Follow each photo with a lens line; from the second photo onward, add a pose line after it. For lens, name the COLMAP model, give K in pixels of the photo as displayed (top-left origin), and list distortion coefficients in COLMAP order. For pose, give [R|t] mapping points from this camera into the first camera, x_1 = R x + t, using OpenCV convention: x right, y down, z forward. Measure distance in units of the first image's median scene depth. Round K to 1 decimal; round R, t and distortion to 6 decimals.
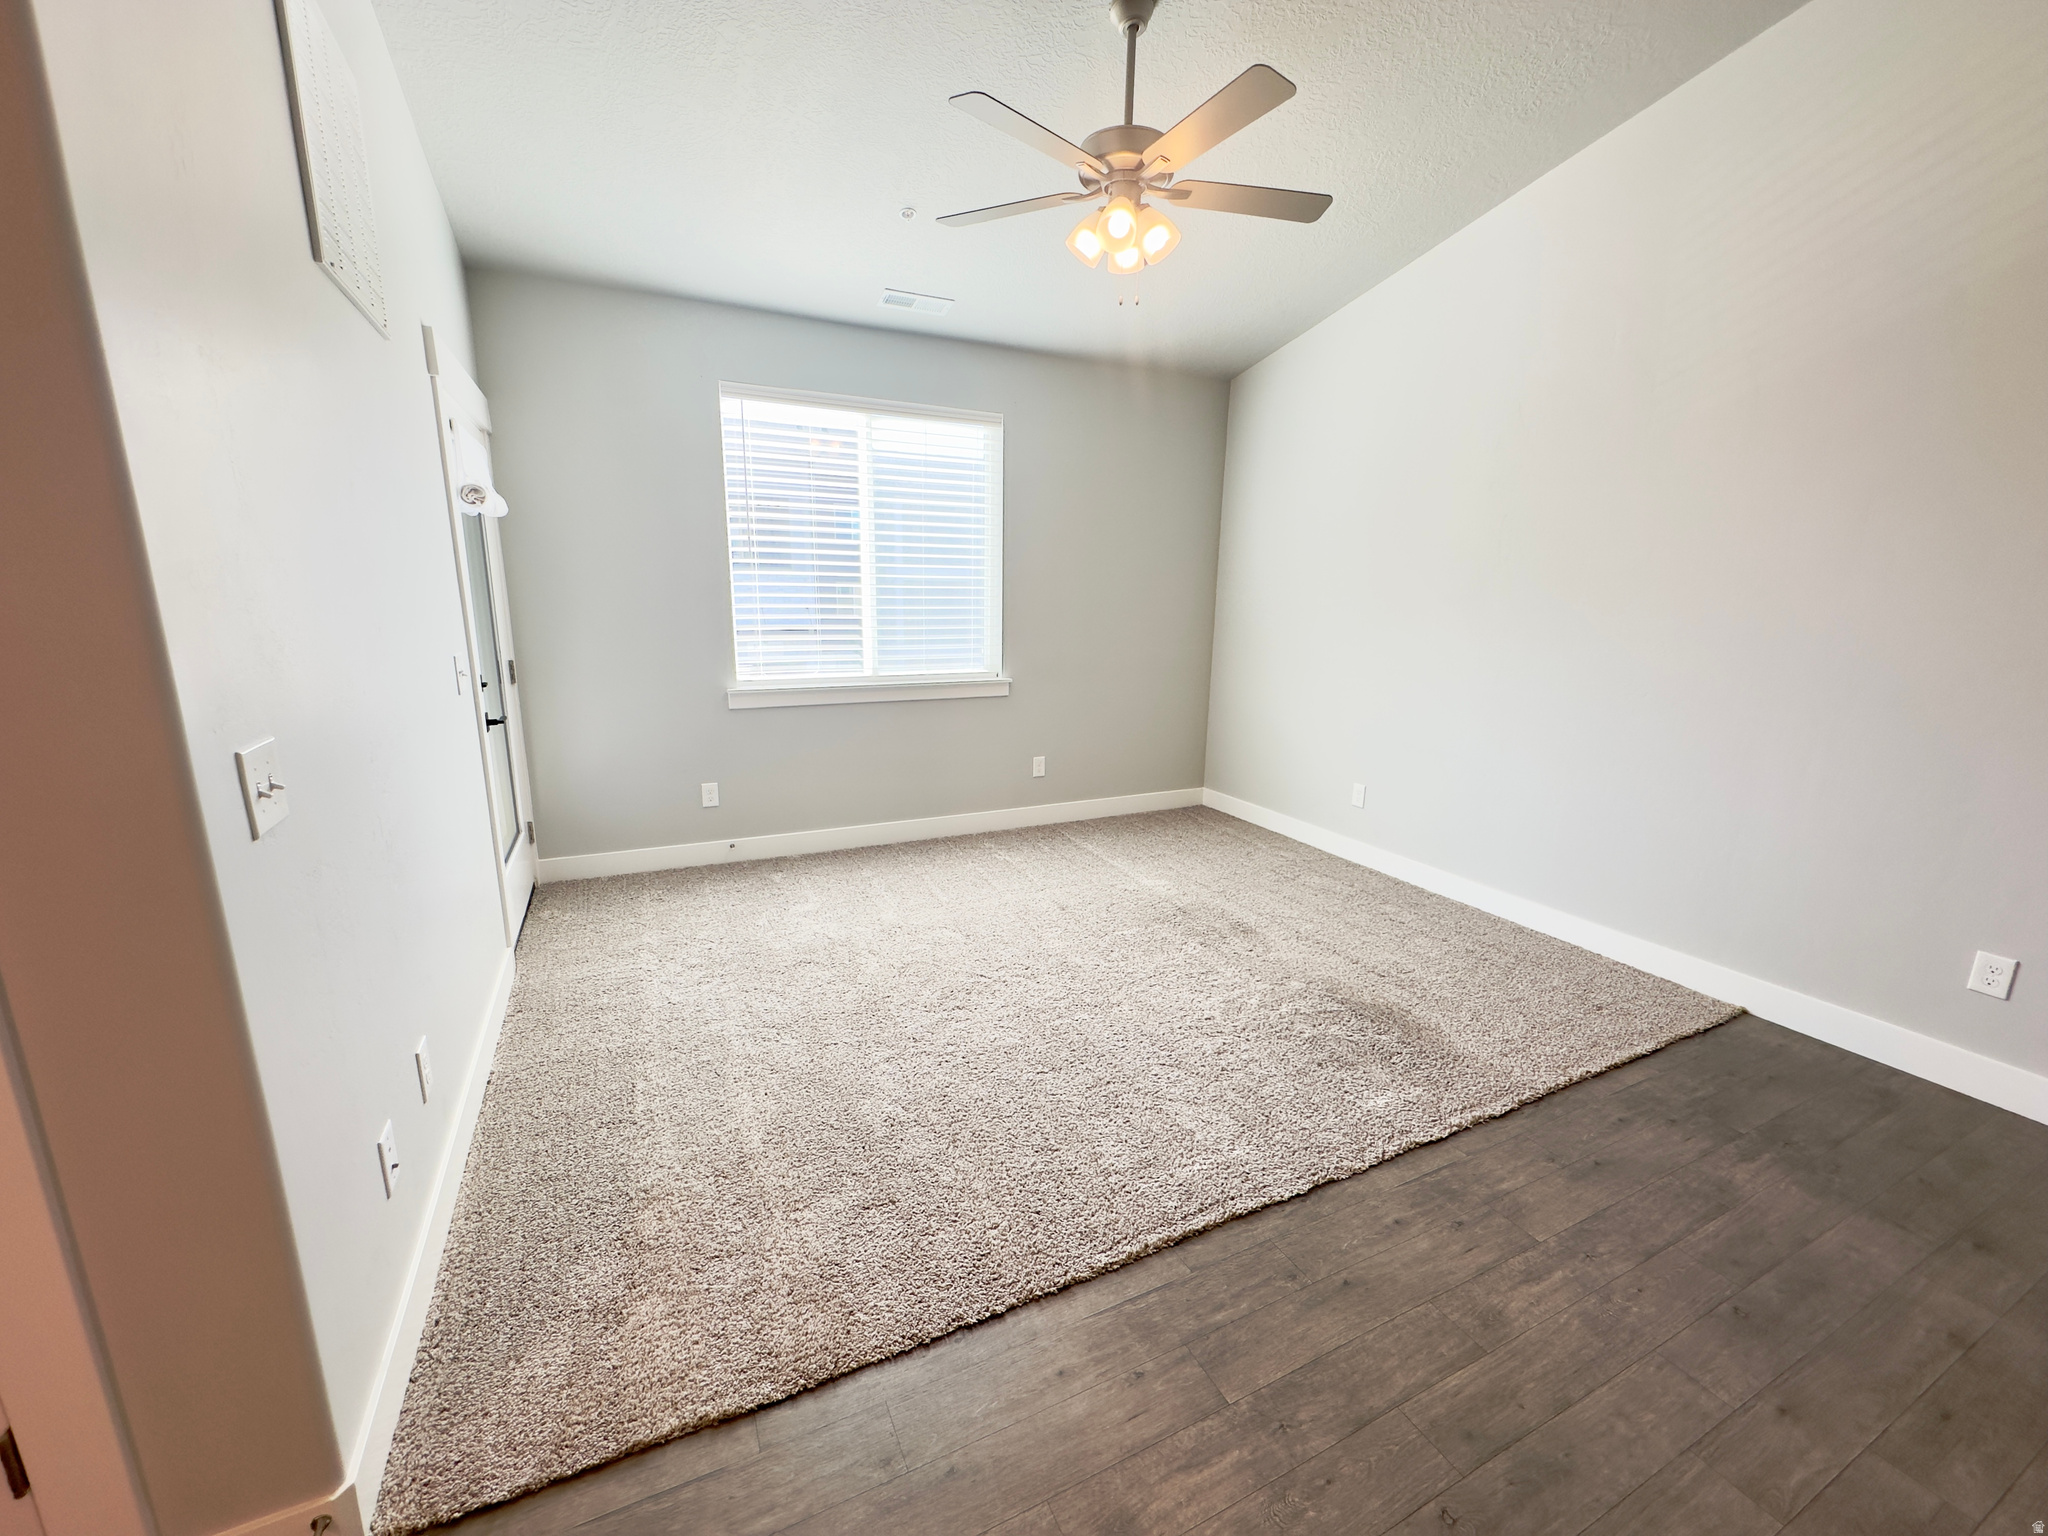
lens RADIAL K [[813.4, 0, 1025.5], [0, 813.4, 770.4], [0, 0, 1]] dist [-0.002942, 0.000395]
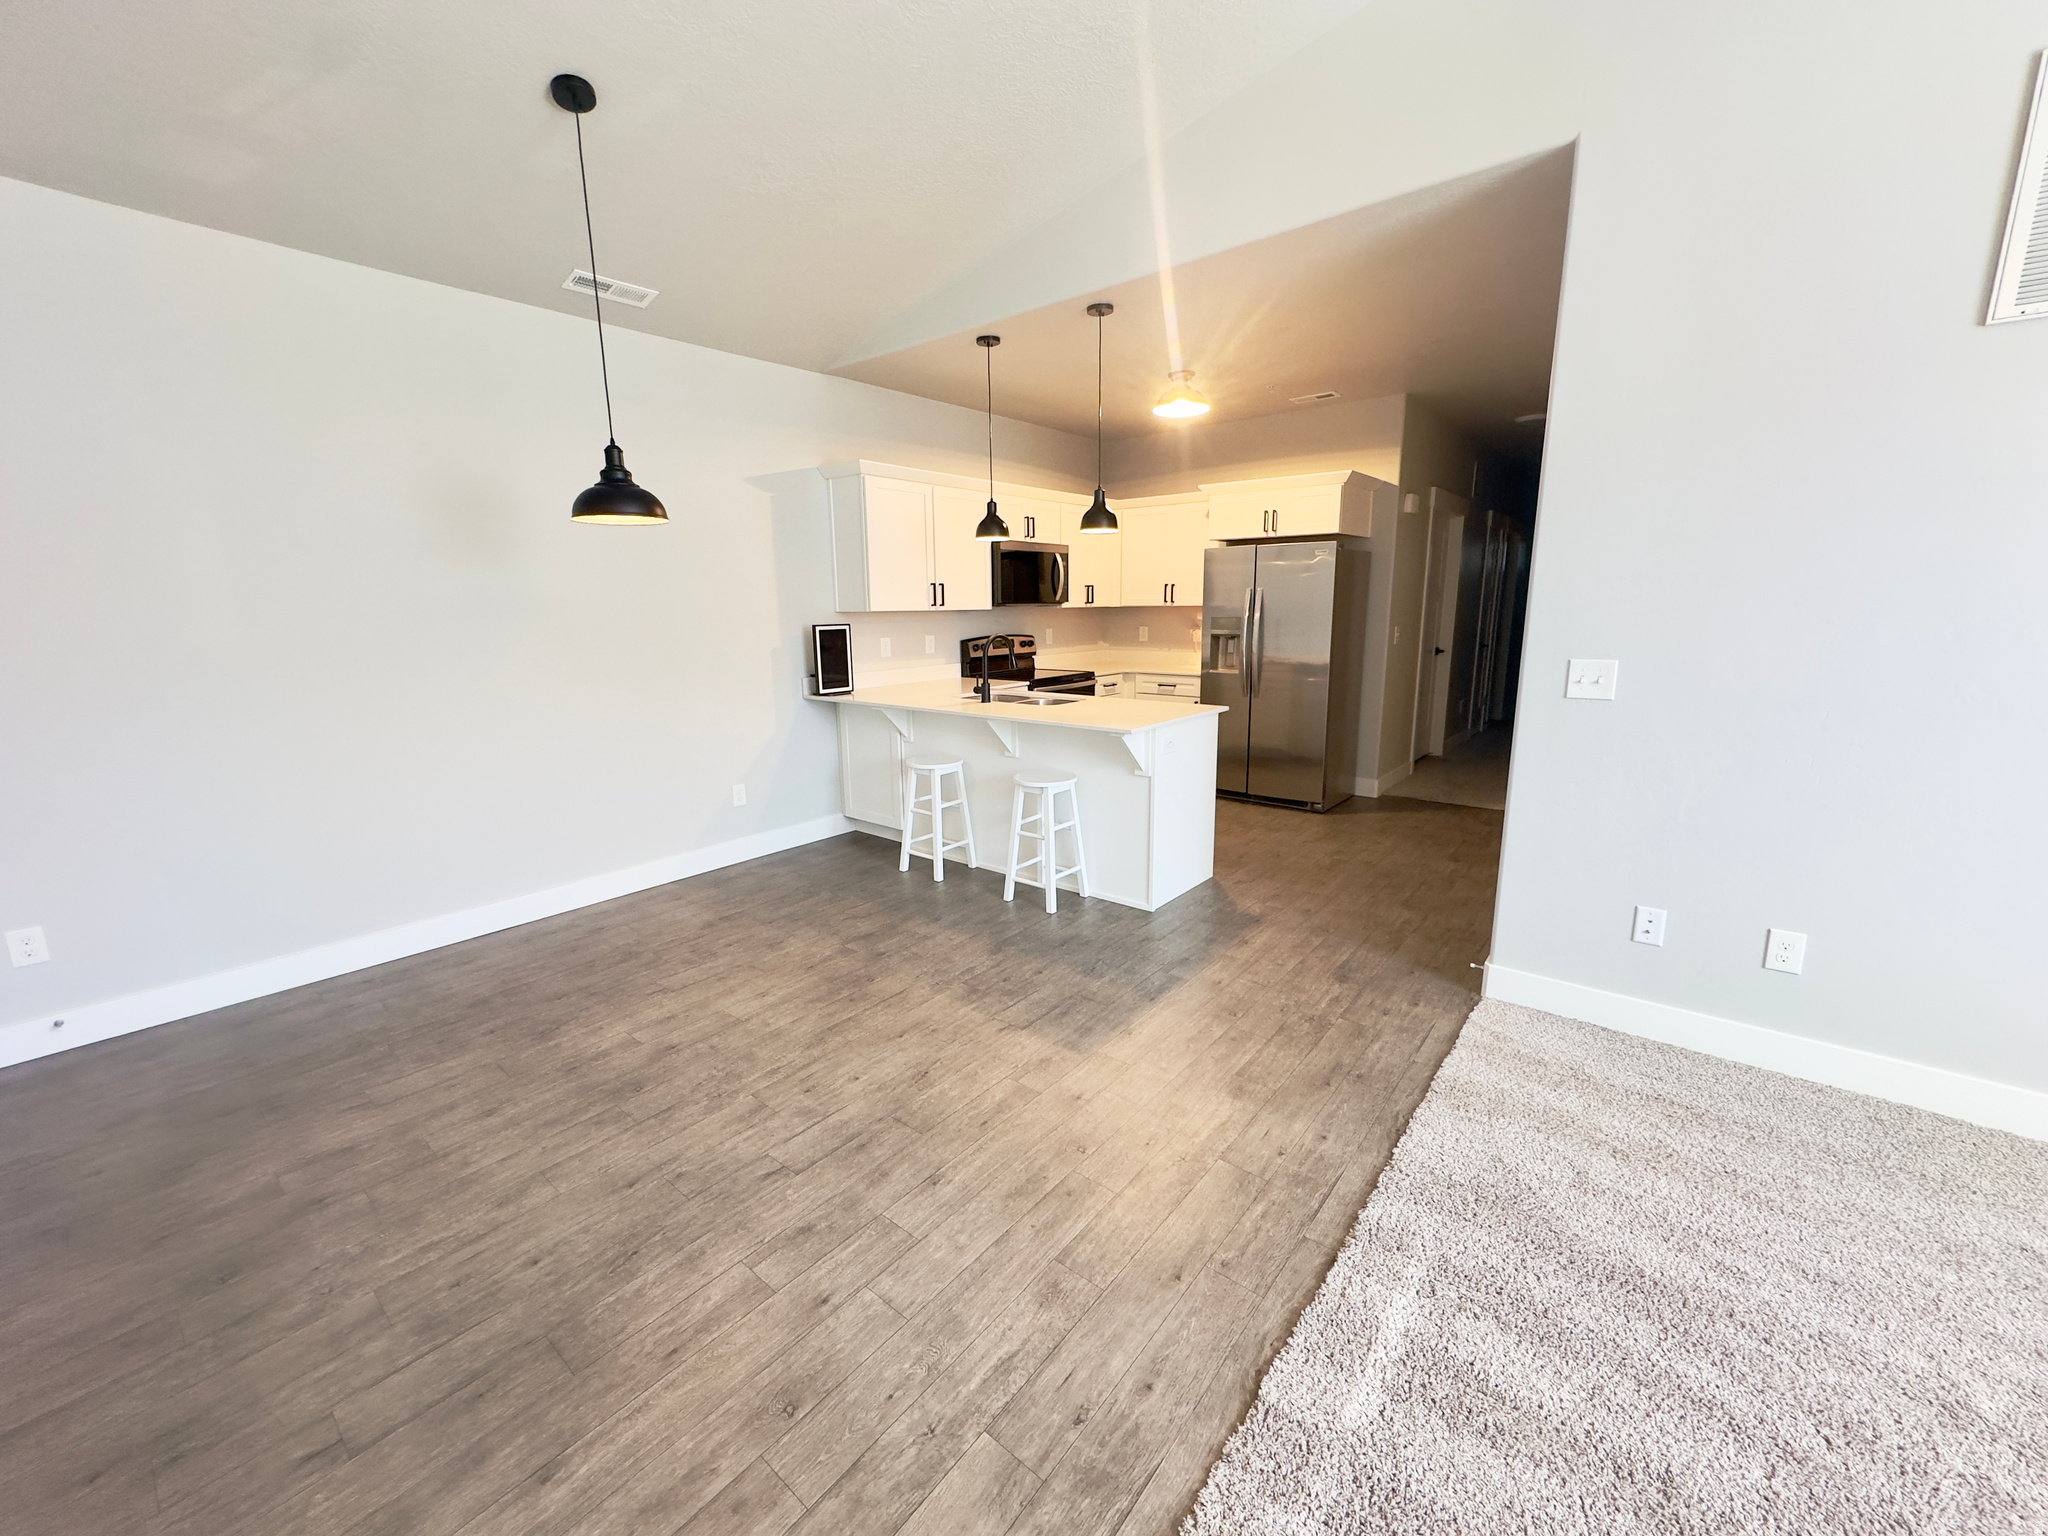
lens RADIAL K [[813.4, 0, 1020.5], [0, 813.4, 767.9], [0, 0, 1]] dist [-0.002942, 0.000395]
pose [[-0.910496, 0.078341, -0.406030, 1.055971], [-0.091375, 0.919503, 0.382315, -0.350531], [0.403297, 0.385197, -0.830045, 1.718615]]
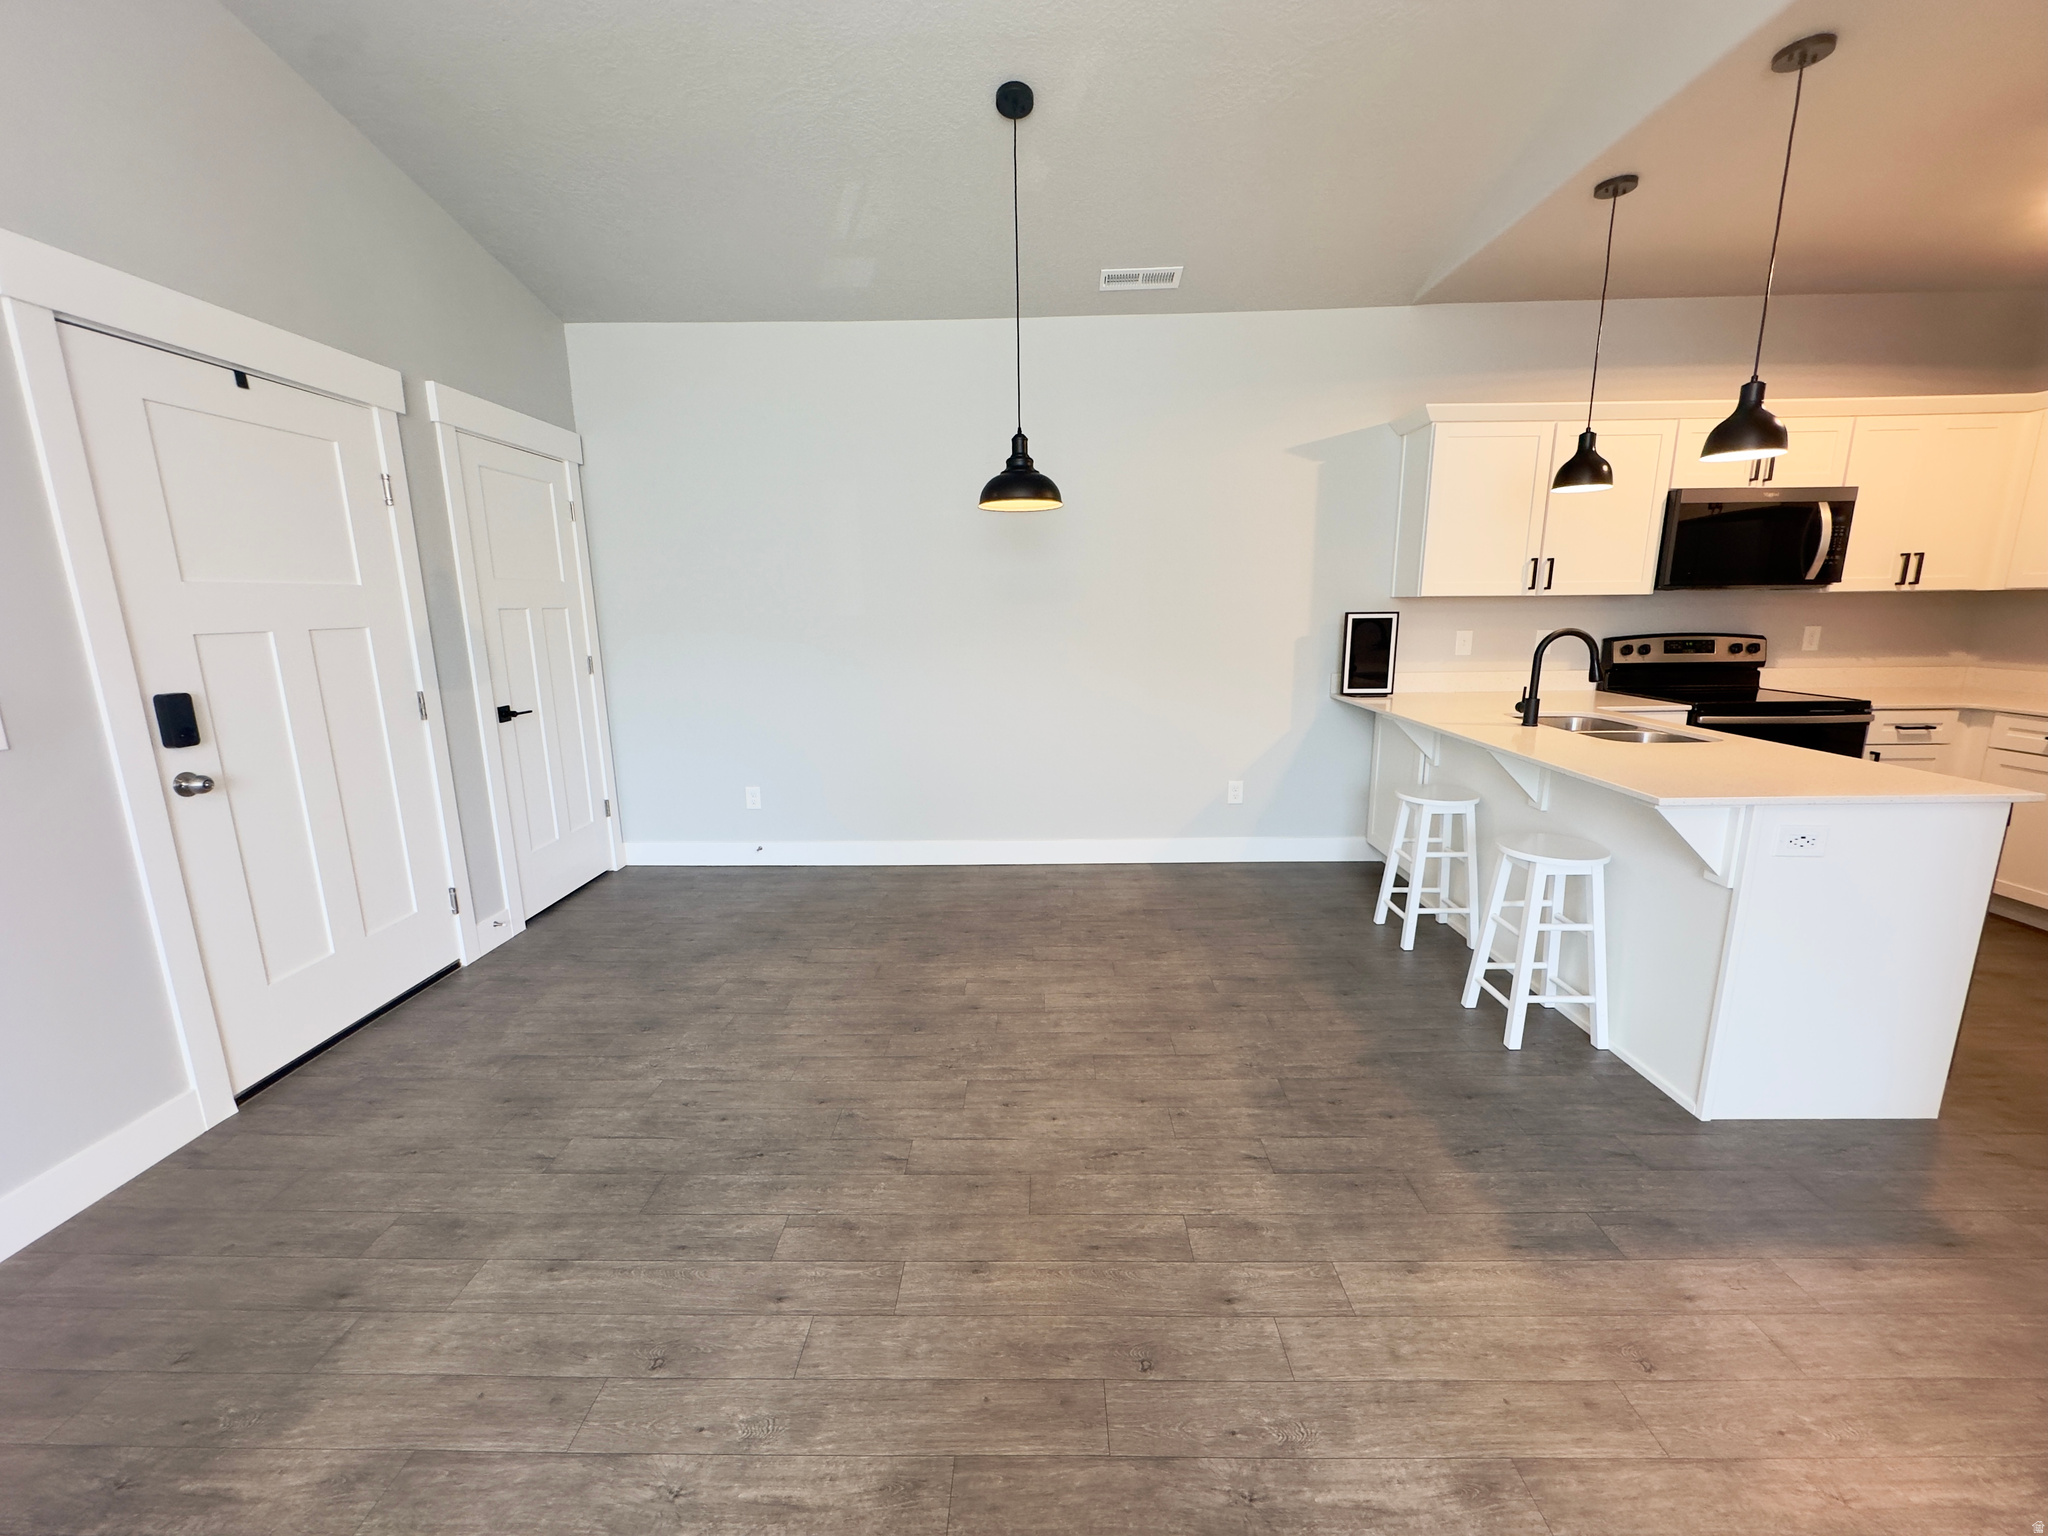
lens RADIAL K [[813.4, 0, 1024.5], [0, 813.4, 767.6], [0, 0, 1]] dist [-0.002942, 0.000395]
pose [[-0.890107, -0.095167, 0.445705, 0.205820], [0.097441, 0.915604, 0.390097, -0.267262], [-0.445214, 0.390658, -0.805712, 1.419231]]
